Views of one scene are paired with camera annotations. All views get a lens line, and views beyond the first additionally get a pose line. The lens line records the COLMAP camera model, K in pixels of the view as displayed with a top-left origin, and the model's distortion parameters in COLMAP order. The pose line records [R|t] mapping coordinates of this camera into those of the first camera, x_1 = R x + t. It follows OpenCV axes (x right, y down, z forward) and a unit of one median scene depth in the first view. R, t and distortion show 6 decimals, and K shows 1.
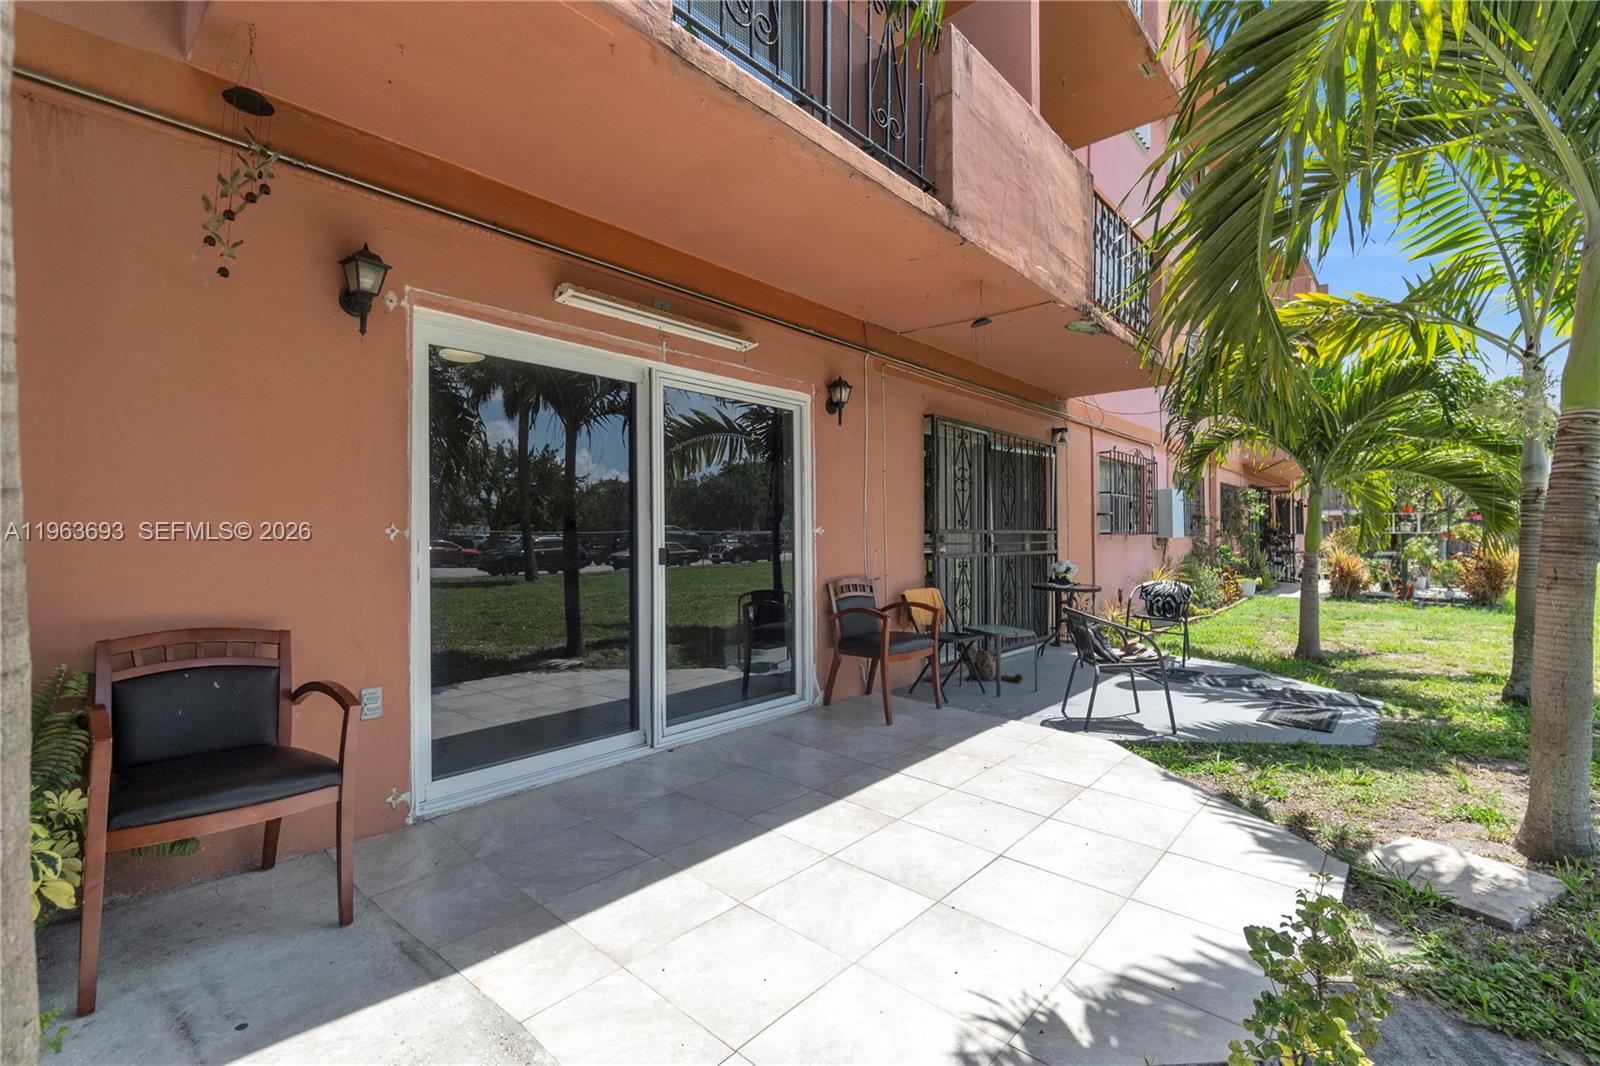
lens RADIAL K [[716.4, 0, 804.0], [0, 716.4, 534.7], [0, 0, 1]] dist [-0.004400, 0.000660]
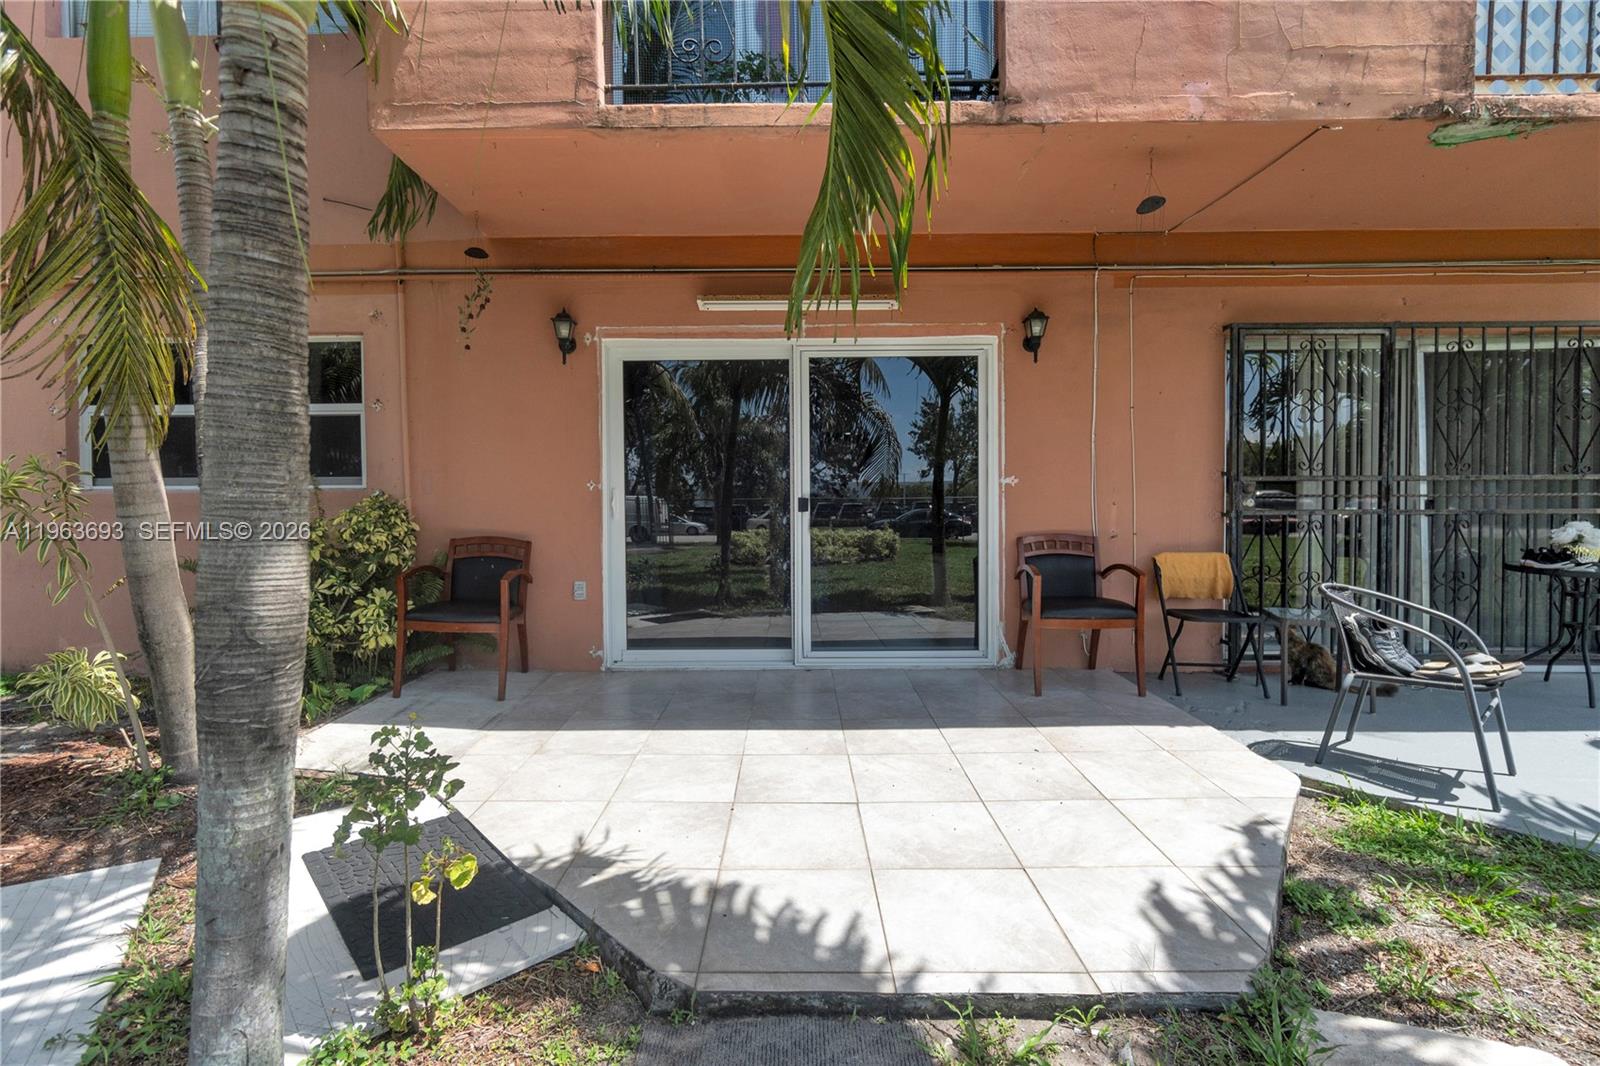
lens RADIAL K [[716.4, 0, 786.9], [0, 716.4, 531.1], [0, 0, 1]] dist [-0.004400, 0.000660]
pose [[0.645767, 0.023876, -0.763161, 0.697278], [0.004359, 0.999379, 0.034955, 0.033100], [0.763522, -0.025900, 0.645262, 0.227050]]
